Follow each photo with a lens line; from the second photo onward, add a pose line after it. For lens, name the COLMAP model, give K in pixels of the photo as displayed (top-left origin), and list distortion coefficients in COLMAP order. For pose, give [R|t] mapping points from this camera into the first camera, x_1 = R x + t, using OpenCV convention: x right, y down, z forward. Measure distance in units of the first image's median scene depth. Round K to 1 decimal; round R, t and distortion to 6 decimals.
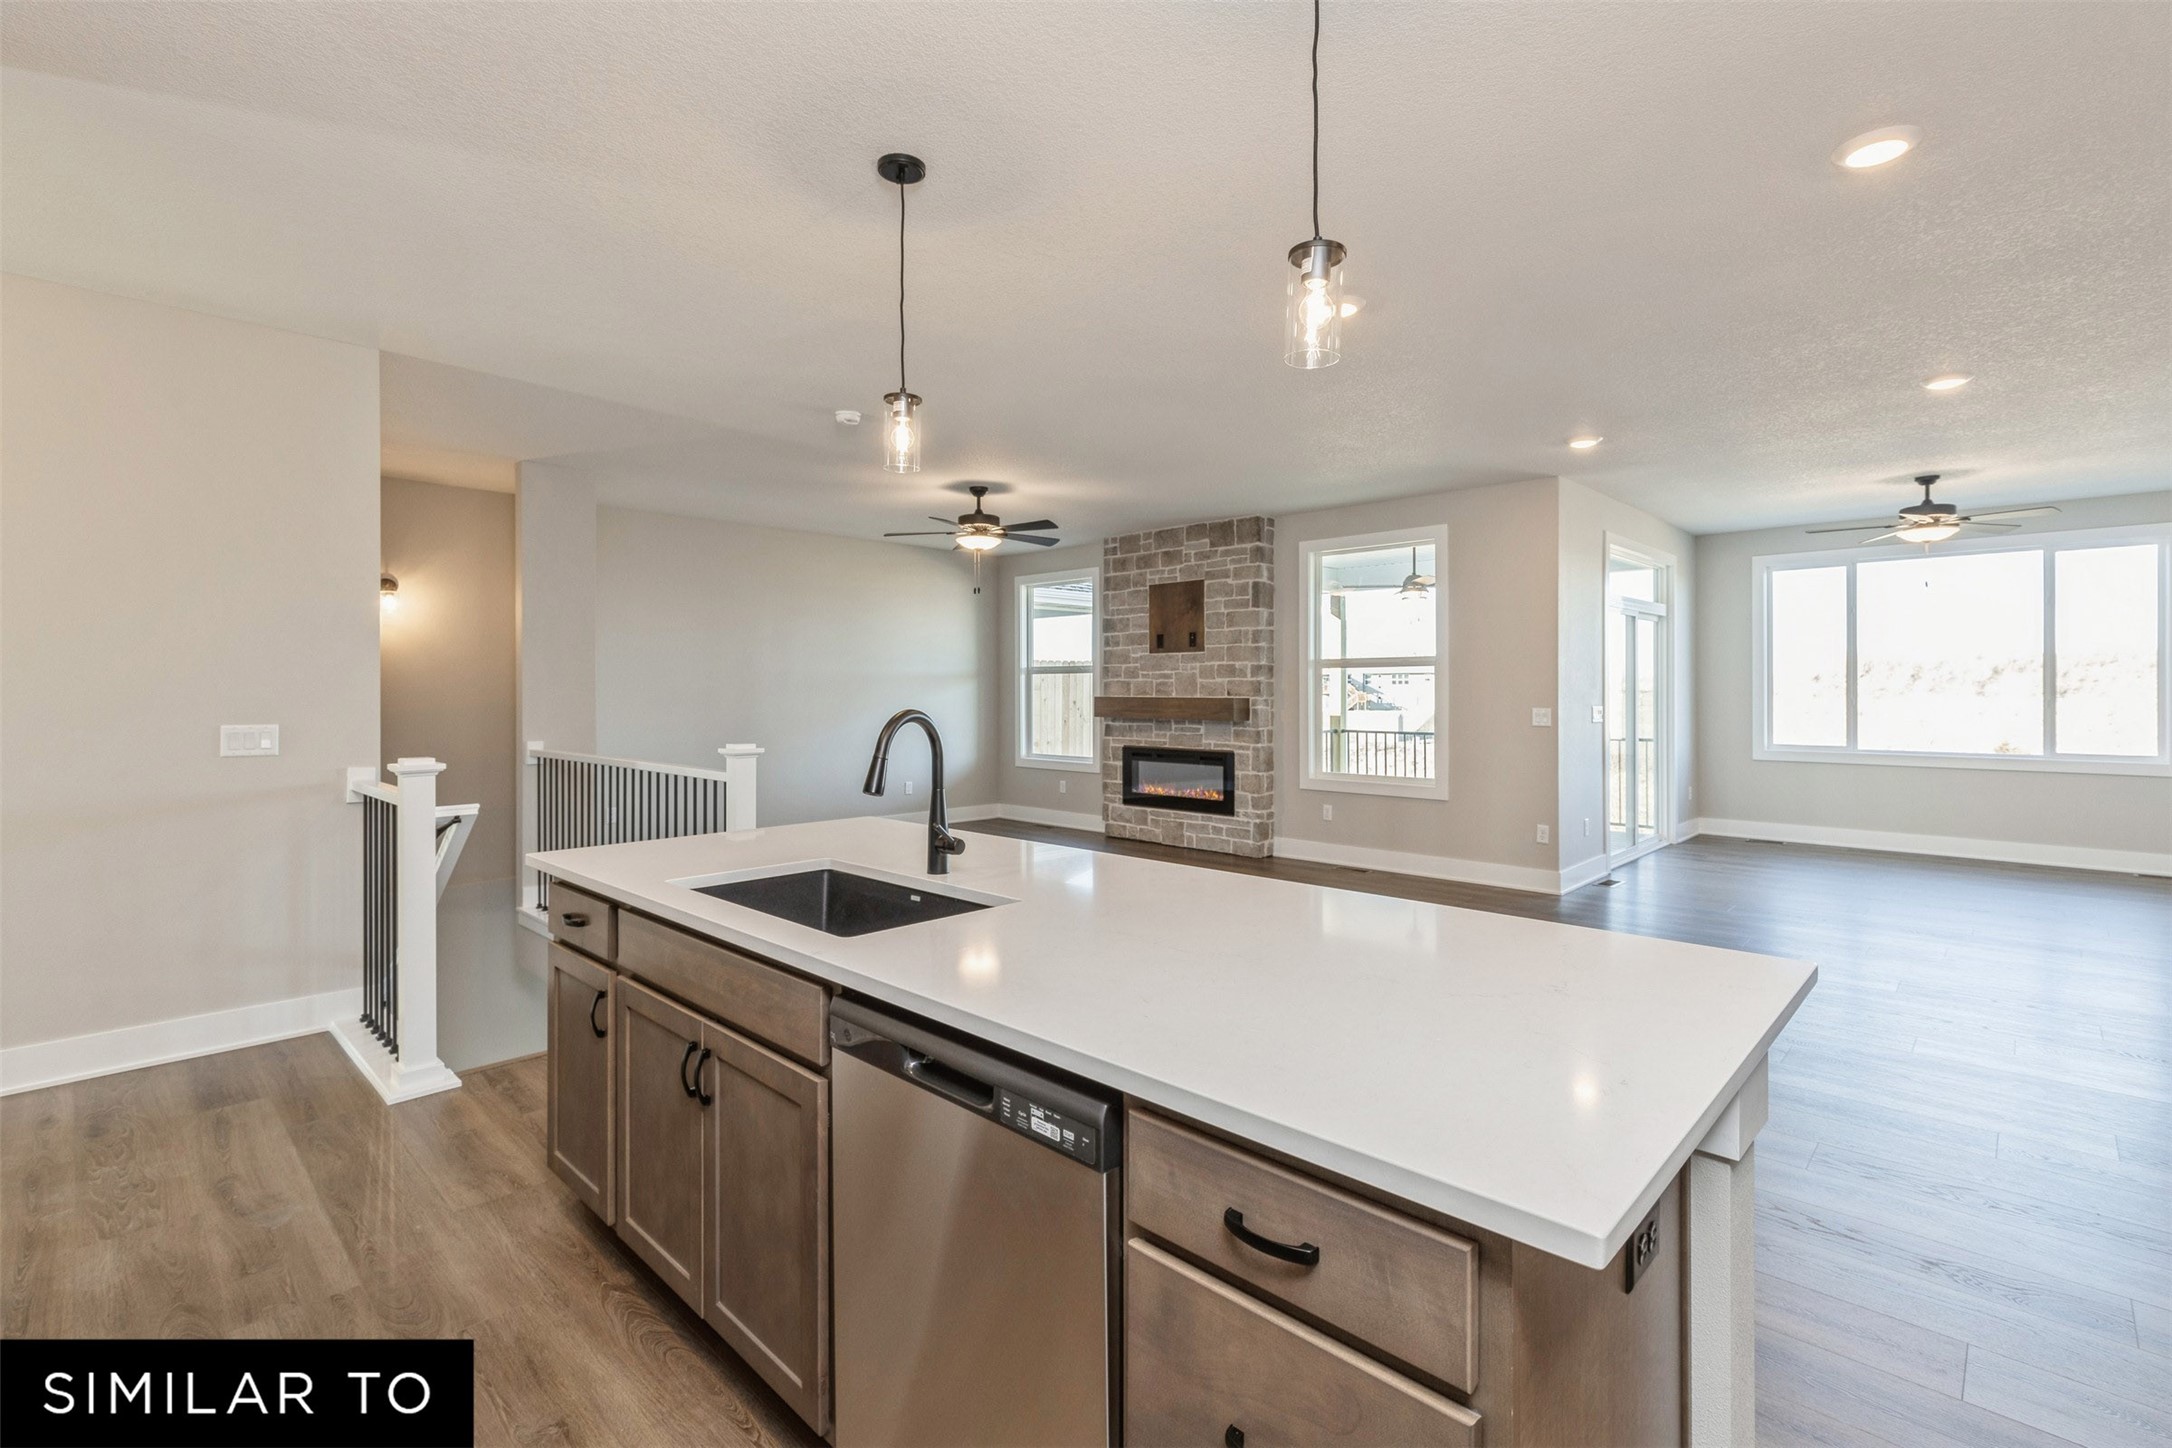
lens RADIAL K [[980.0, 0, 1071.9], [0, 980.0, 688.8], [0, 0, 1]] dist [0.011937, -0.003971]
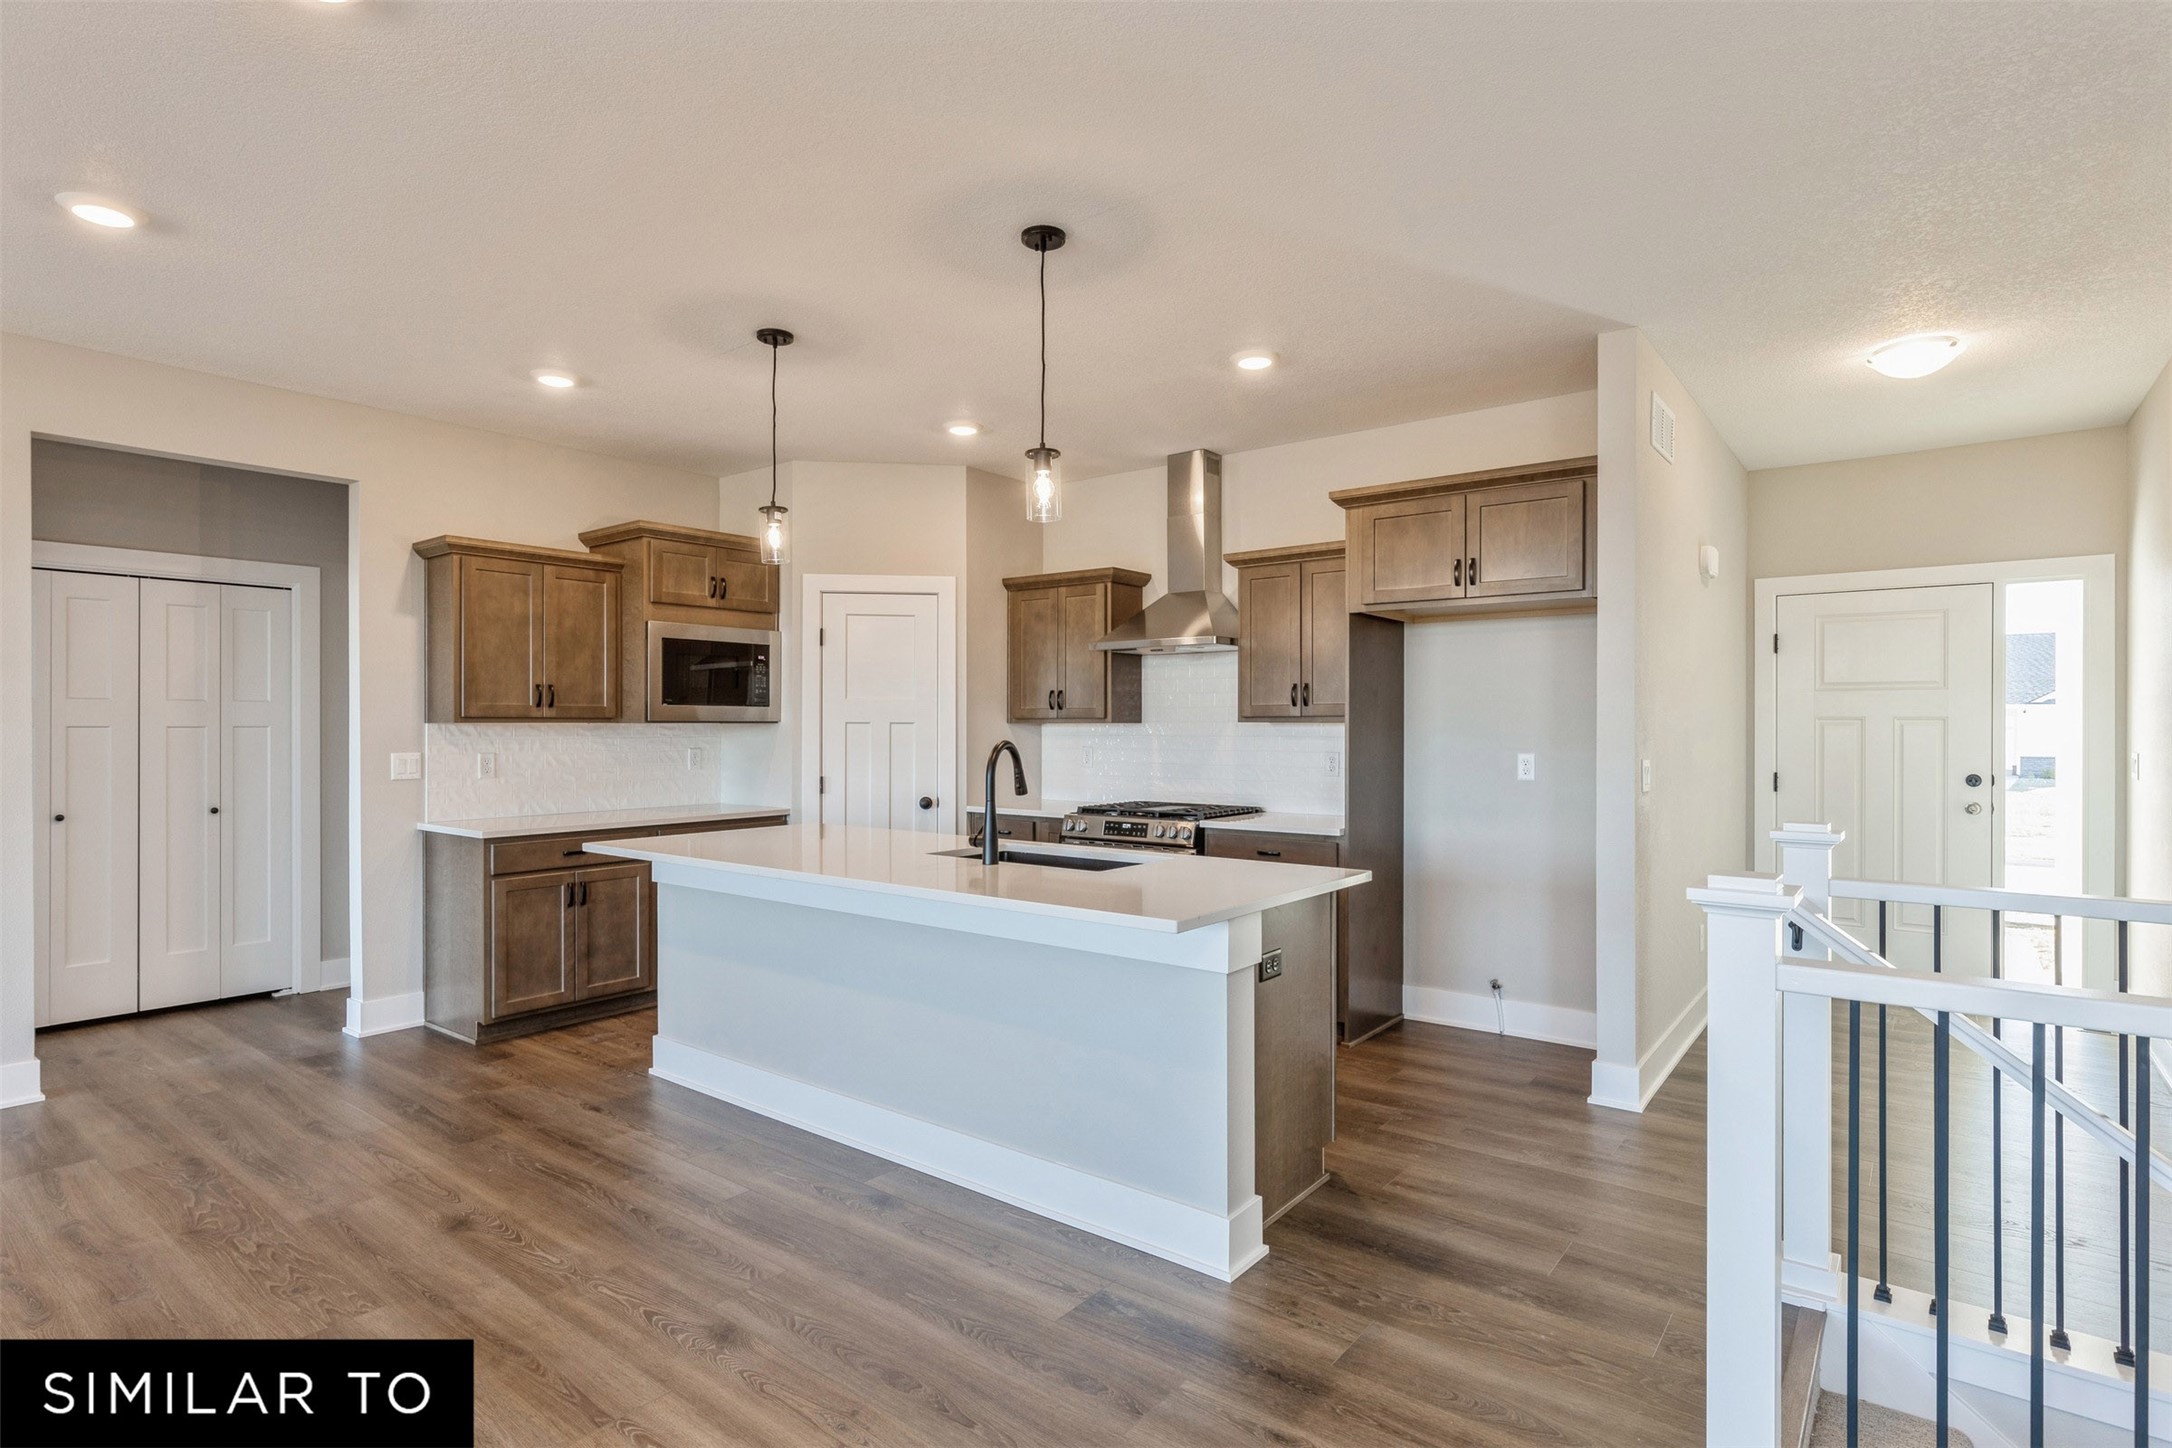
lens RADIAL K [[1095.1, 0, 1087.6], [0, 1095.1, 724.3], [0, 0, 1]] dist [0.000891, 0.000539]
pose [[-0.993478, 0.002857, -0.113991, -0.026156], [0.003356, 0.999986, -0.004190, 0.000857], [0.113978, -0.004545, -0.993473, 0.787334]]
